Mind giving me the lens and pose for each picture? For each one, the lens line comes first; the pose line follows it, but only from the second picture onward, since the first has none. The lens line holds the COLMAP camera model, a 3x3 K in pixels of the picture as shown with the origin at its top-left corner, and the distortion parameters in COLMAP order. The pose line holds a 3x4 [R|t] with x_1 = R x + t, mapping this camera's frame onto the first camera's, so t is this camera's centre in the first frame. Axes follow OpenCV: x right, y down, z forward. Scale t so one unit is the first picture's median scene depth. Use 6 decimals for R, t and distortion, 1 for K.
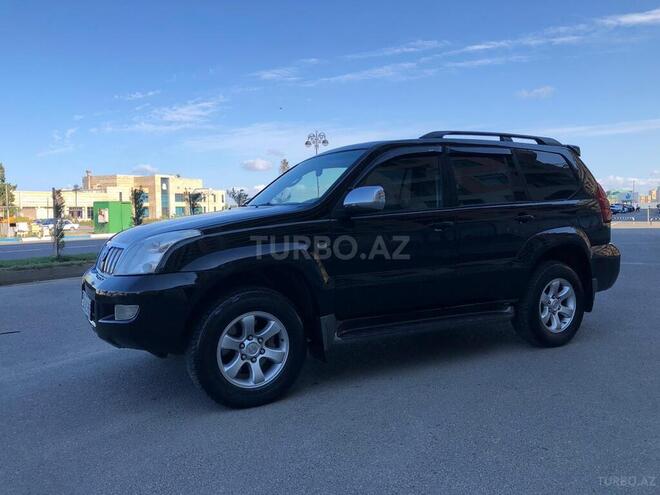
lens RADIAL K [[532.8, 0, 326.2], [0, 532.8, 244.7], [0, 0, 1]] dist [0.008051, -0.002626]
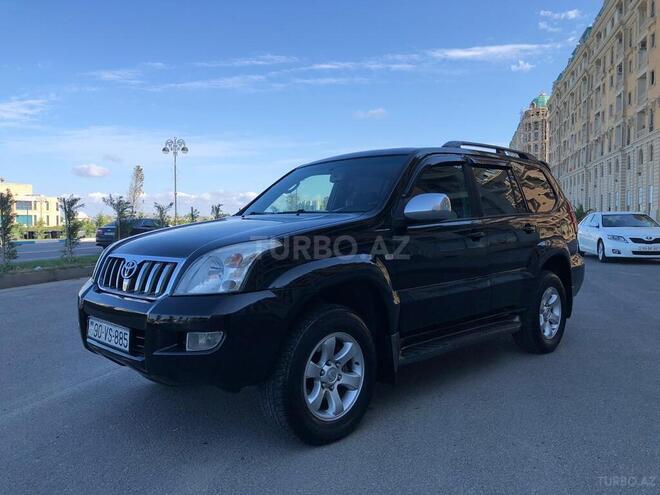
lens RADIAL K [[532.8, 0, 326.2], [0, 532.8, 244.7], [0, 0, 1]] dist [0.008051, -0.002626]
pose [[0.962165, -0.002236, 0.272457, -0.353306], [0.007744, 0.999787, -0.019142, -0.002877], [-0.272356, 0.020528, 0.961978, 0.139568]]
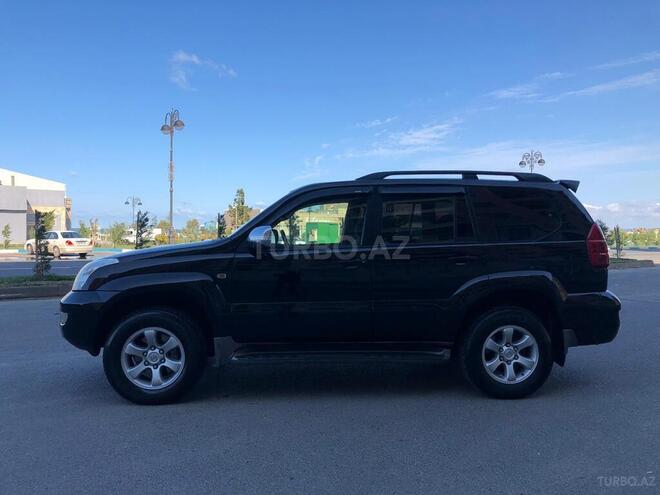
lens RADIAL K [[535.3, 0, 329.4], [0, 535.3, 244.1], [0, 0, 1]] dist [0.008359, -0.001422]
pose [[0.917358, 0.033638, -0.396640, 0.653258], [-0.049601, 0.998317, -0.030052, -0.044212], [0.394962, 0.047242, 0.917482, 0.014031]]
